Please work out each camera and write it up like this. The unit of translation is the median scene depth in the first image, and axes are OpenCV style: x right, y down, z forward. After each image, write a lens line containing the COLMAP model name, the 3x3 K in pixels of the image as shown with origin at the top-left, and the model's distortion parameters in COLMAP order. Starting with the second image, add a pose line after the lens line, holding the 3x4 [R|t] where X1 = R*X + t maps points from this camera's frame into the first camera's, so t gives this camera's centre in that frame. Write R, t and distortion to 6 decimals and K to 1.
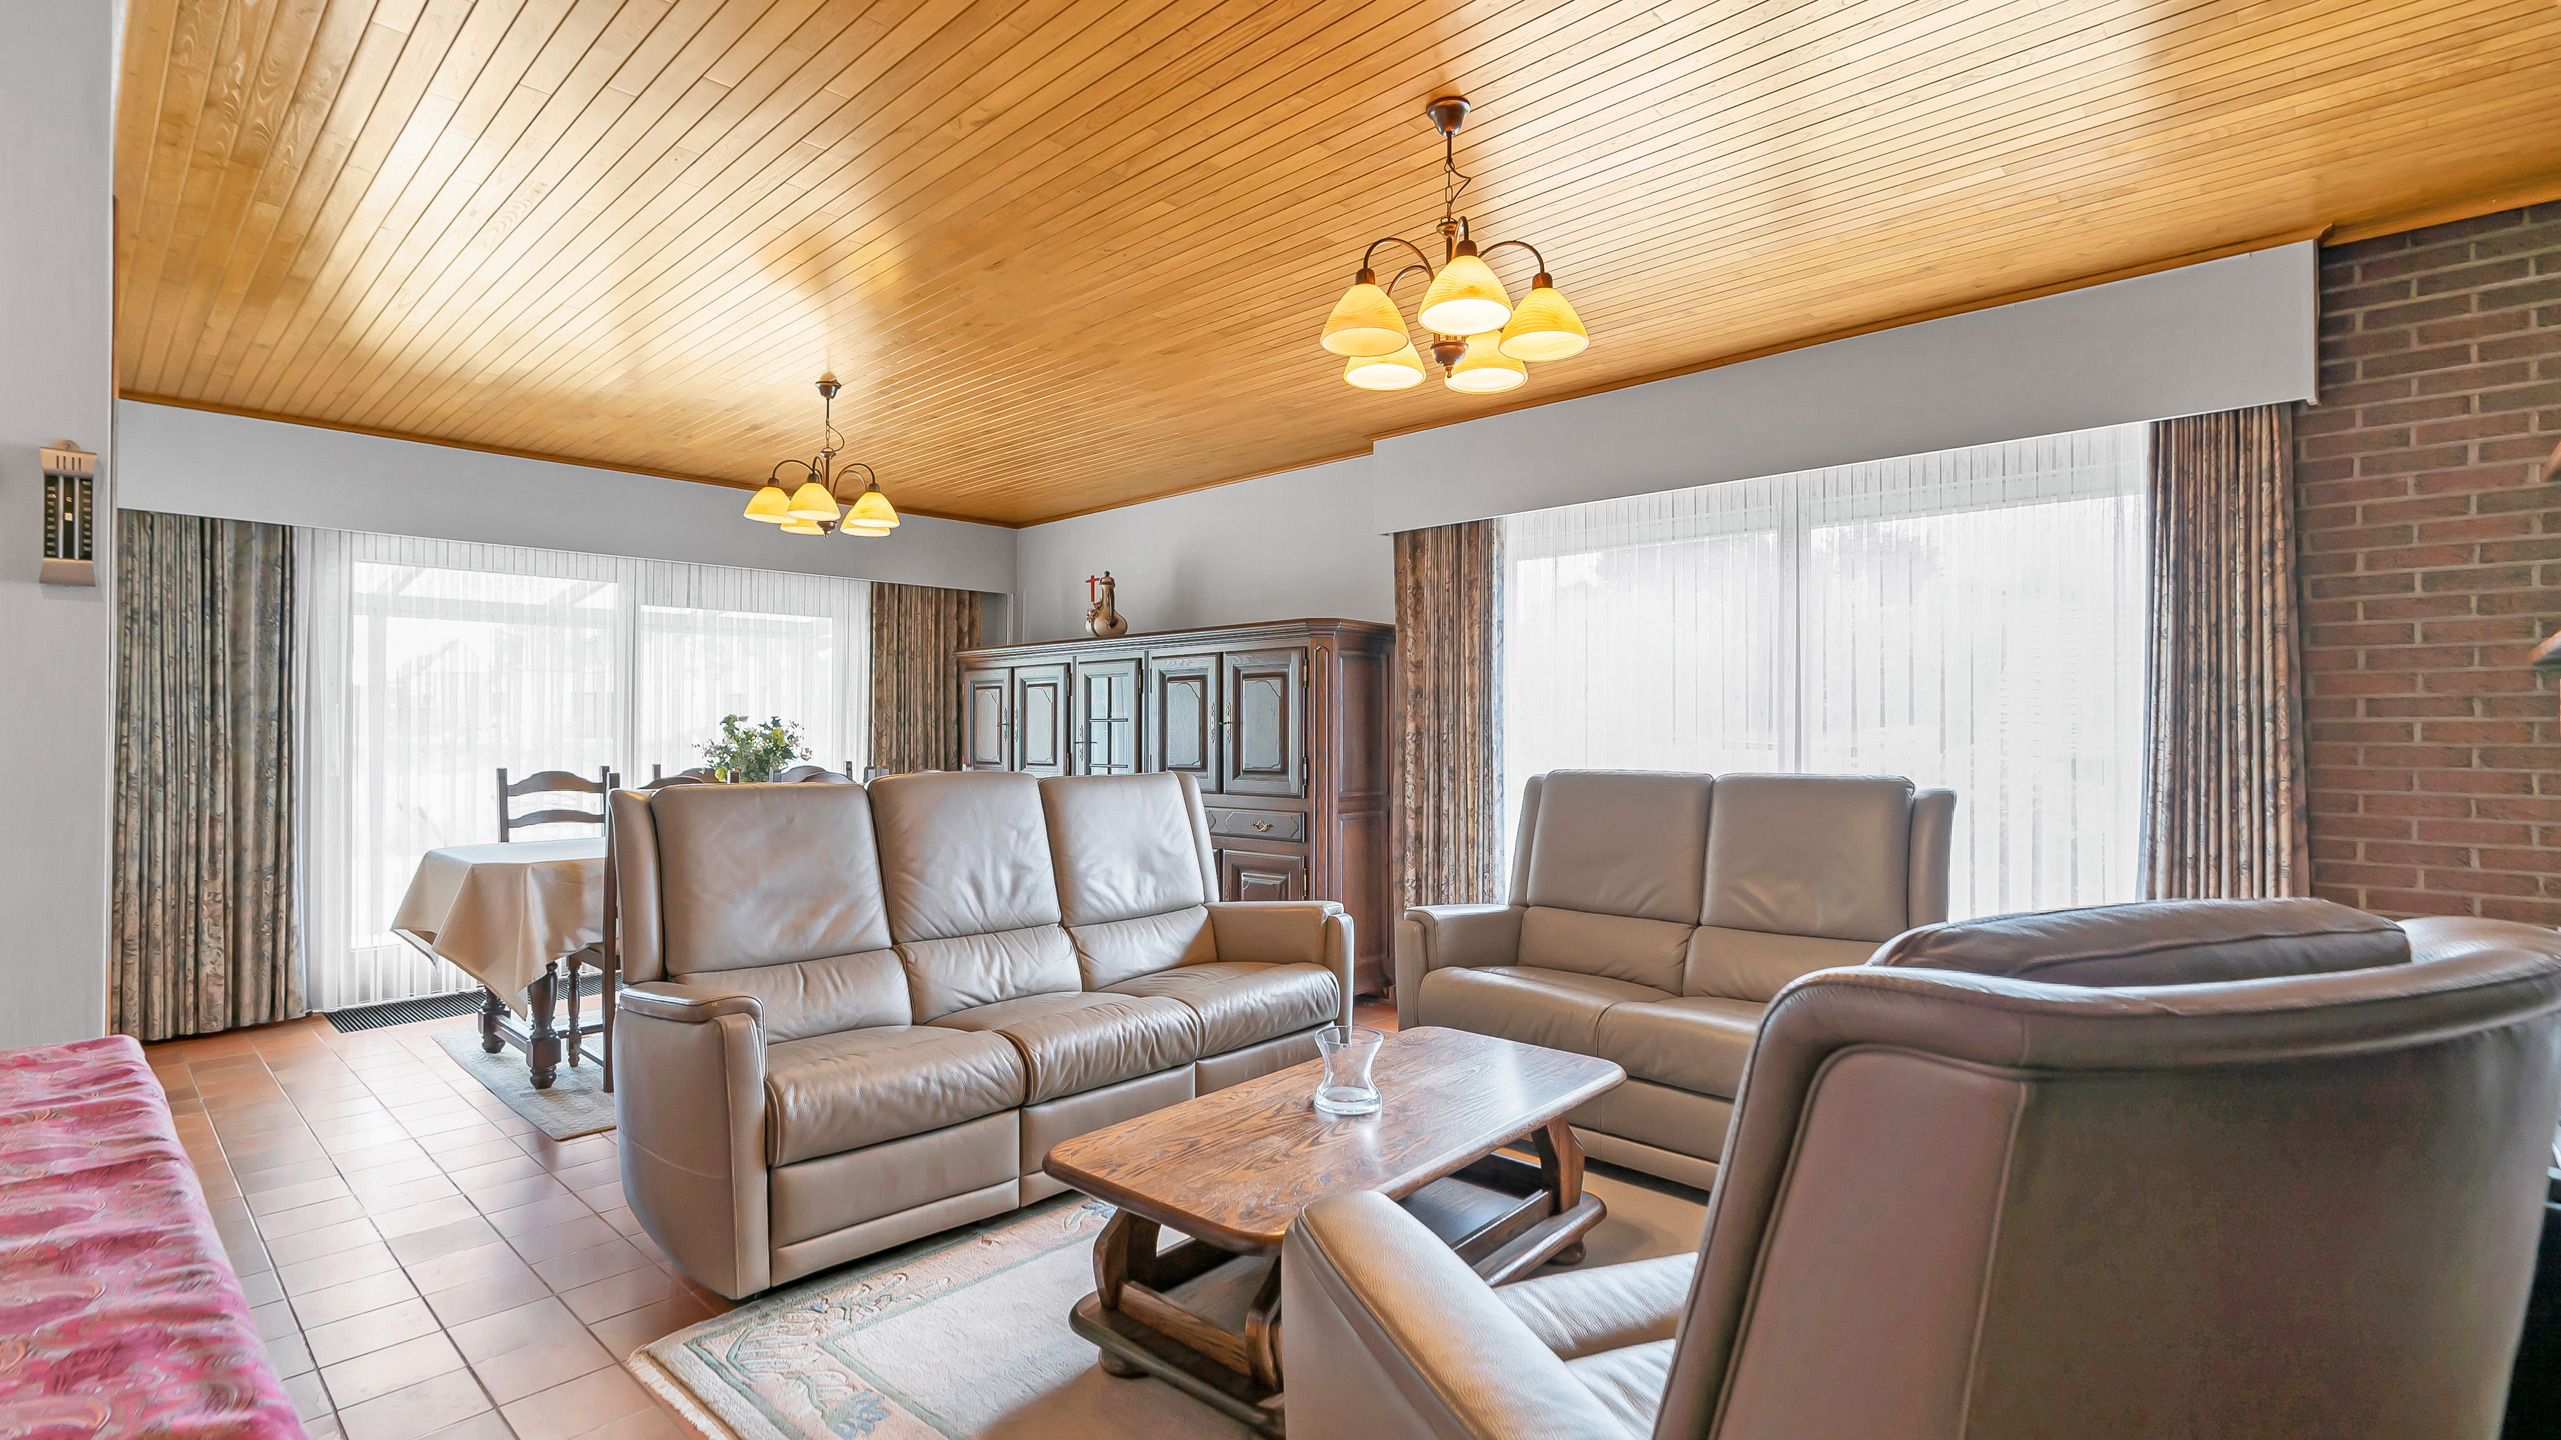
lens RADIAL K [[1161.8, 0, 1268.0], [0, 1161.8, 721.1], [0, 0, 1]] dist [-0.009820, 0.002712]
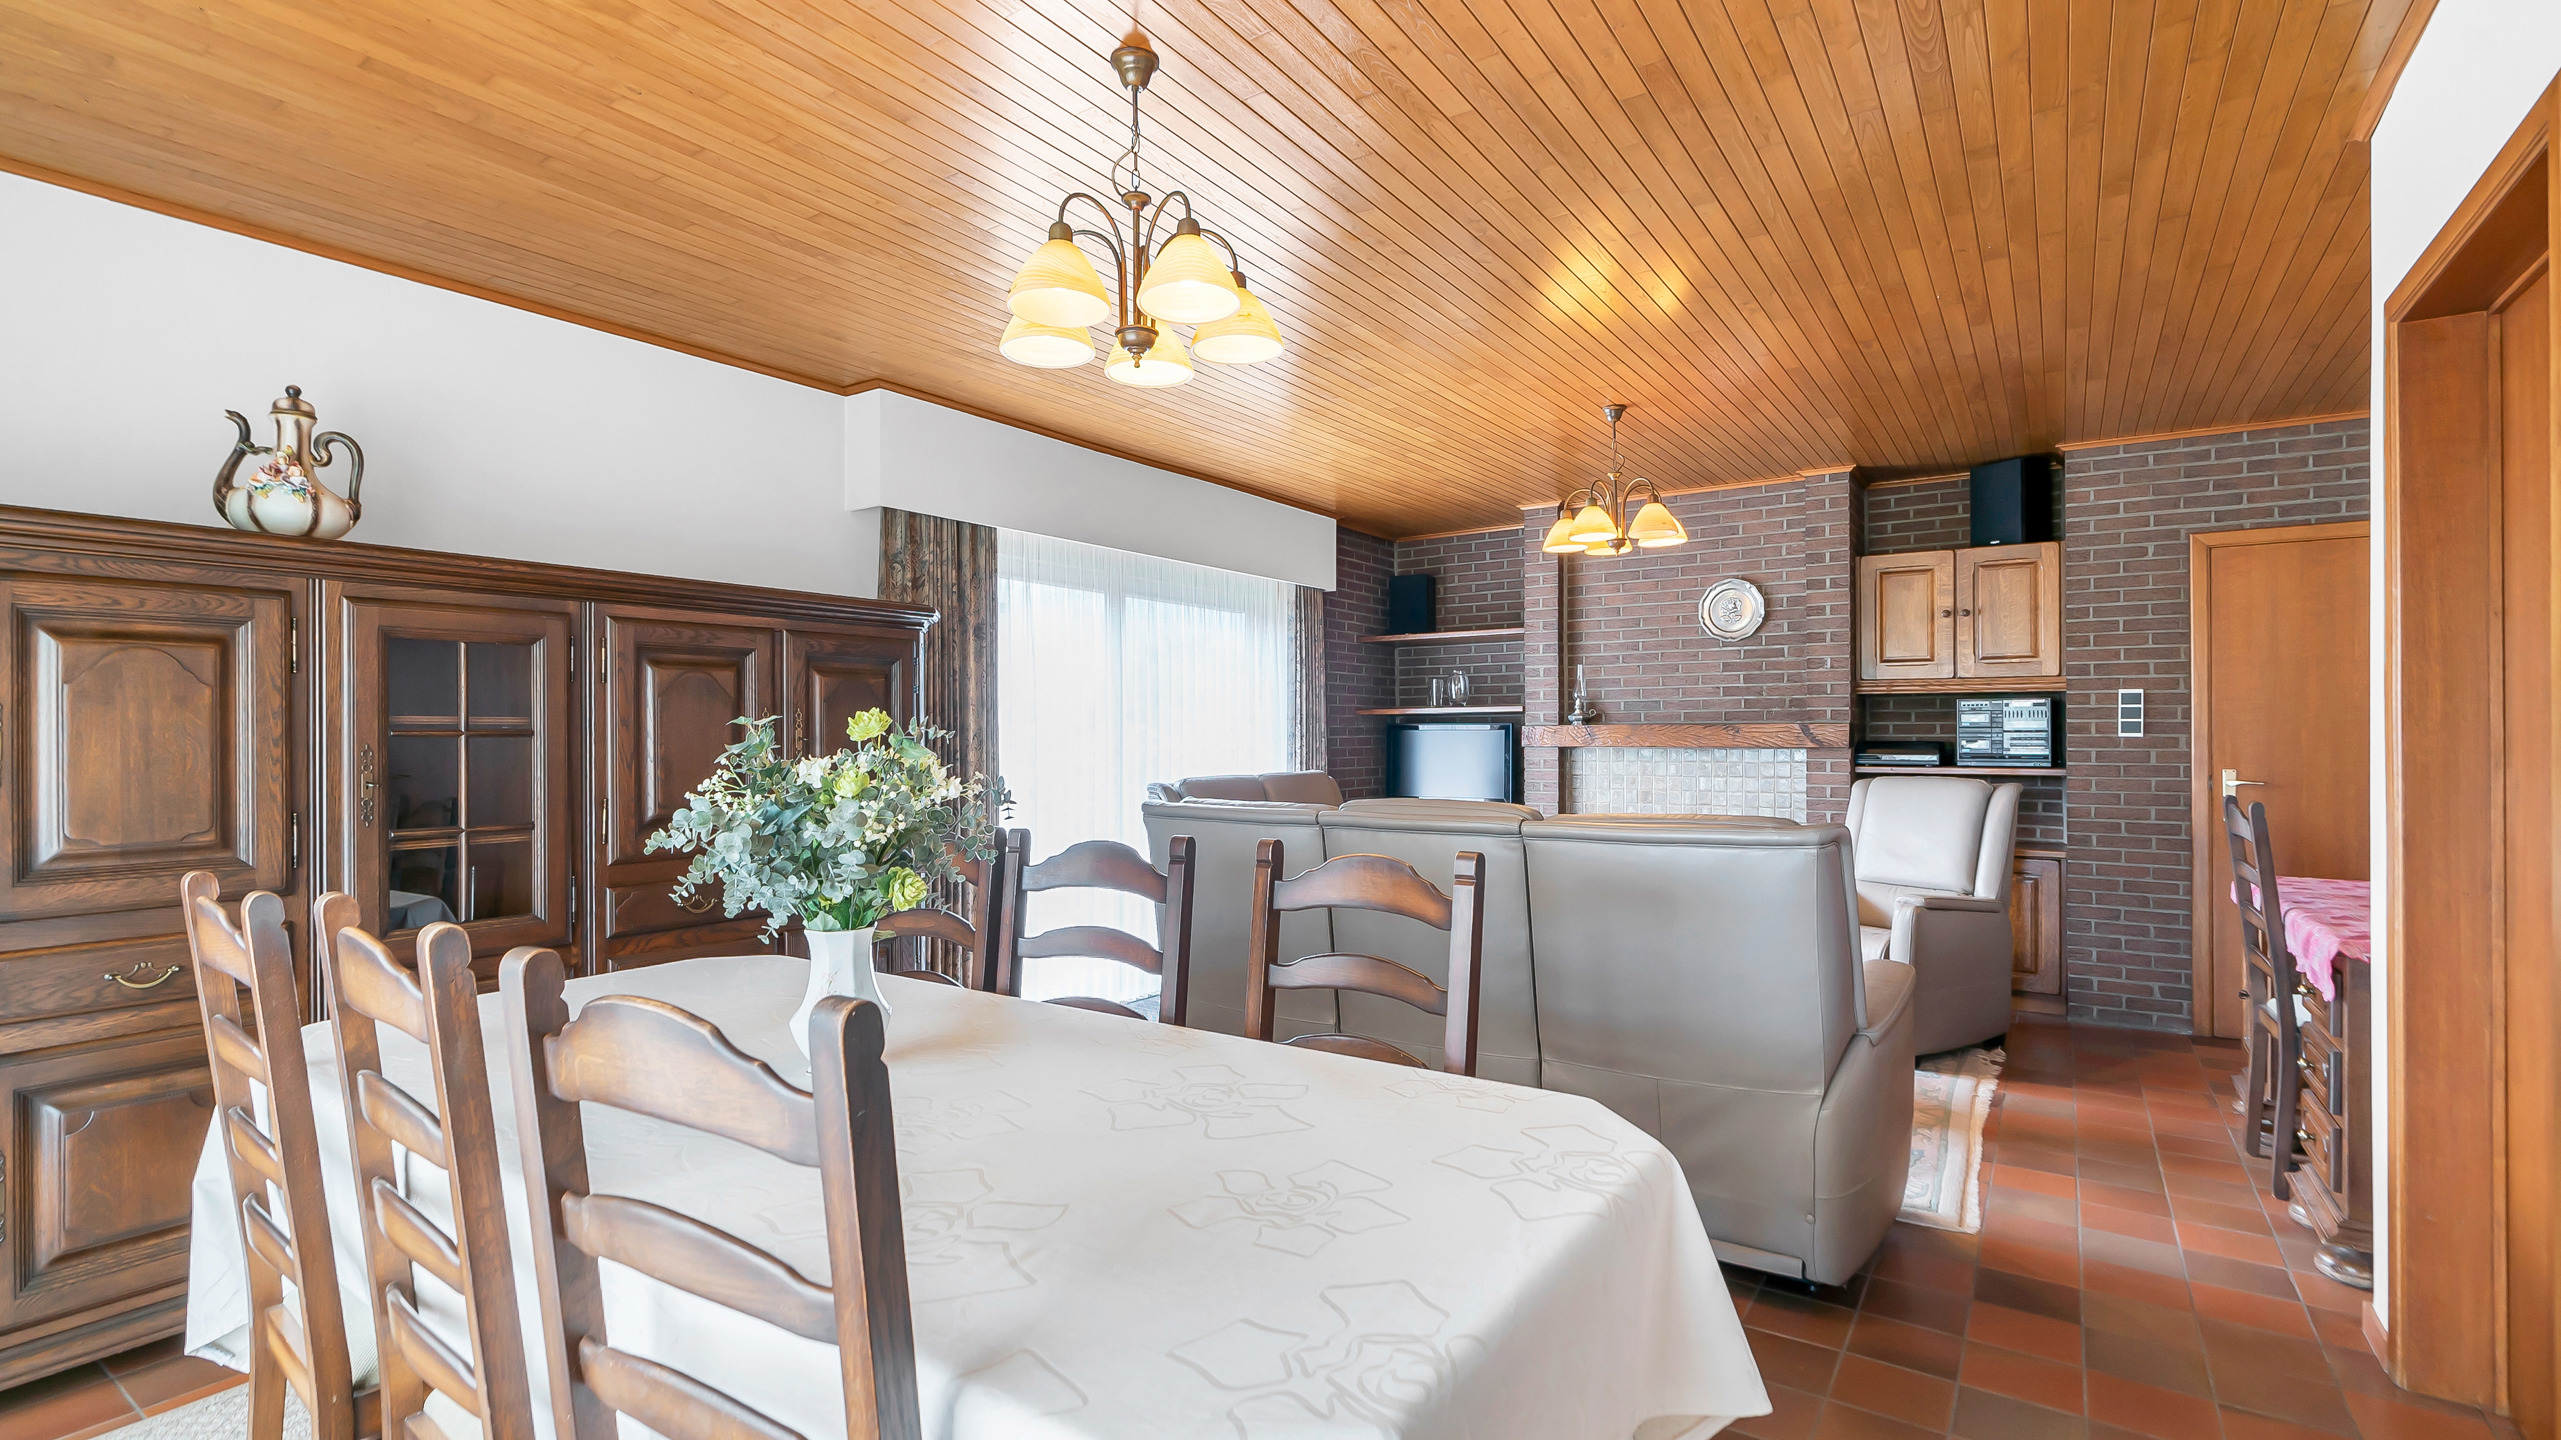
lens RADIAL K [[1161.8, 0, 1278.0], [0, 1161.8, 723.1], [0, 0, 1]] dist [-0.009820, 0.002712]
pose [[-0.164174, 0.006675, 0.986409, -1.014787], [-0.006709, 0.999946, -0.007883, -0.007539], [-0.986409, -0.007912, -0.164121, 1.176250]]
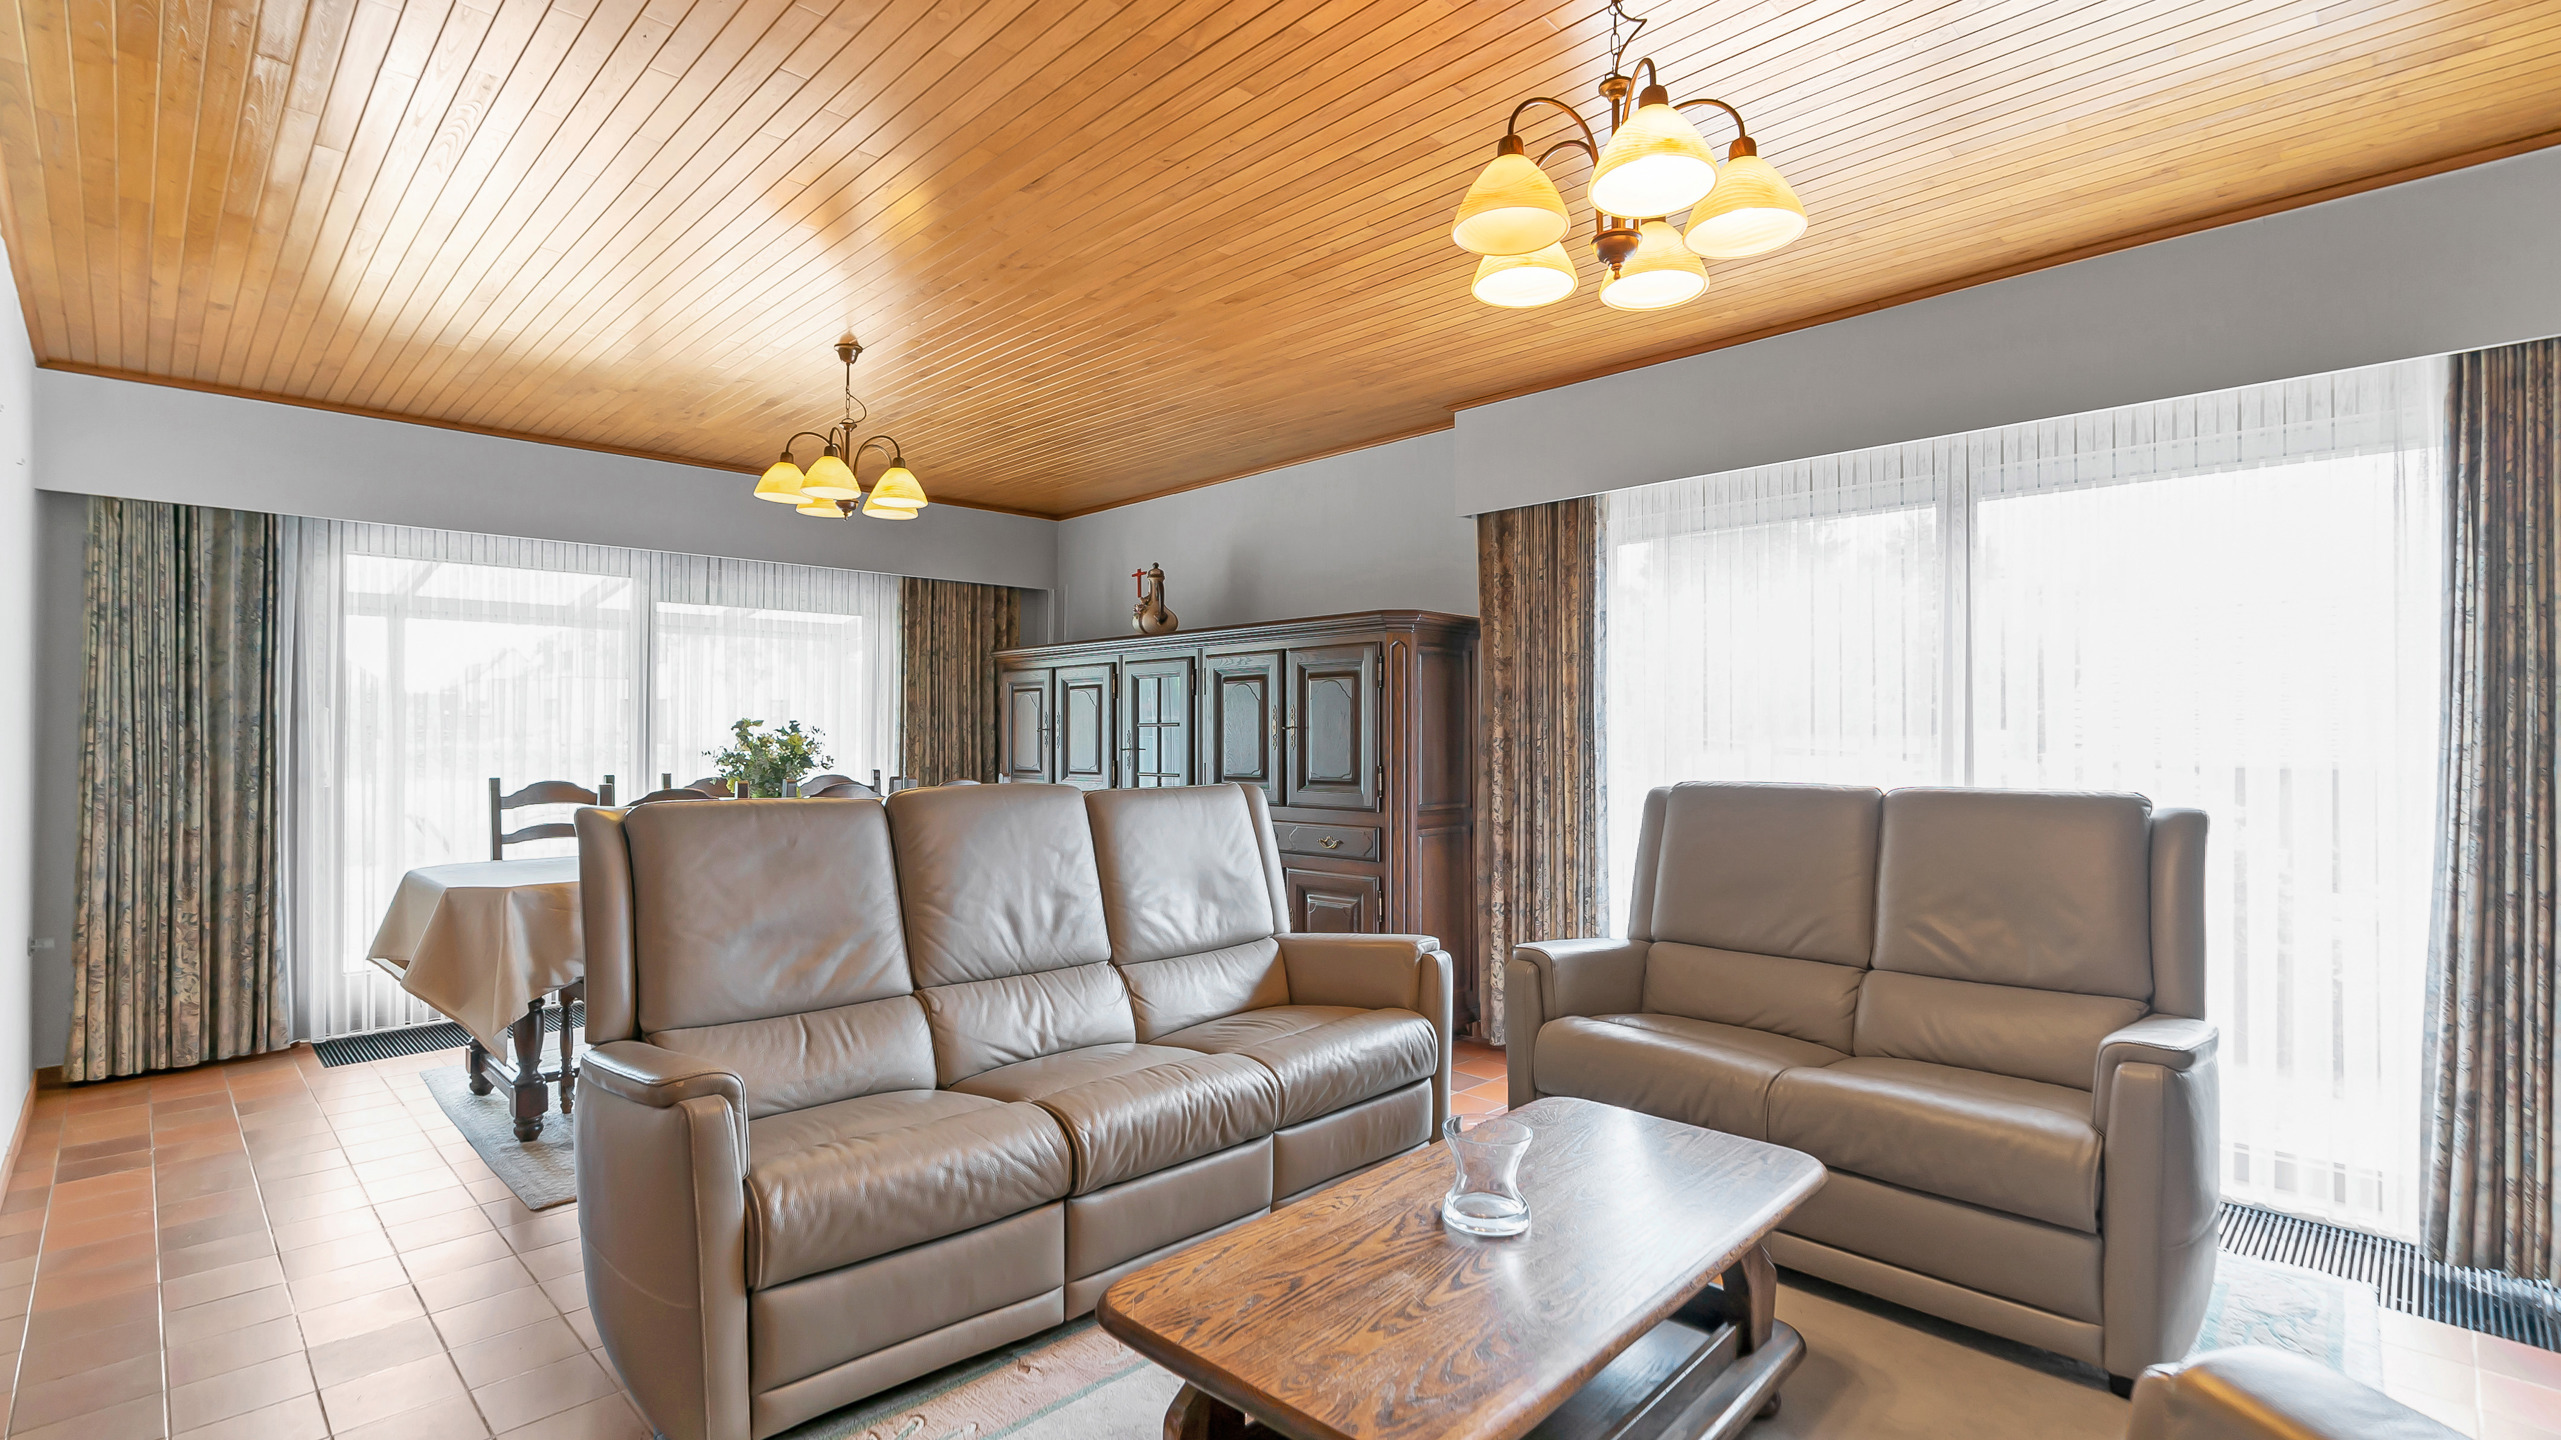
lens RADIAL K [[1161.8, 0, 1267.6], [0, 1161.8, 730.3], [0, 0, 1]] dist [-0.009820, 0.002712]
pose [[0.999431, -0.000504, -0.033729, -0.032454], [0.000599, 0.999996, 0.002782, 0.001246], [0.033727, -0.002801, 0.999427, 0.142154]]
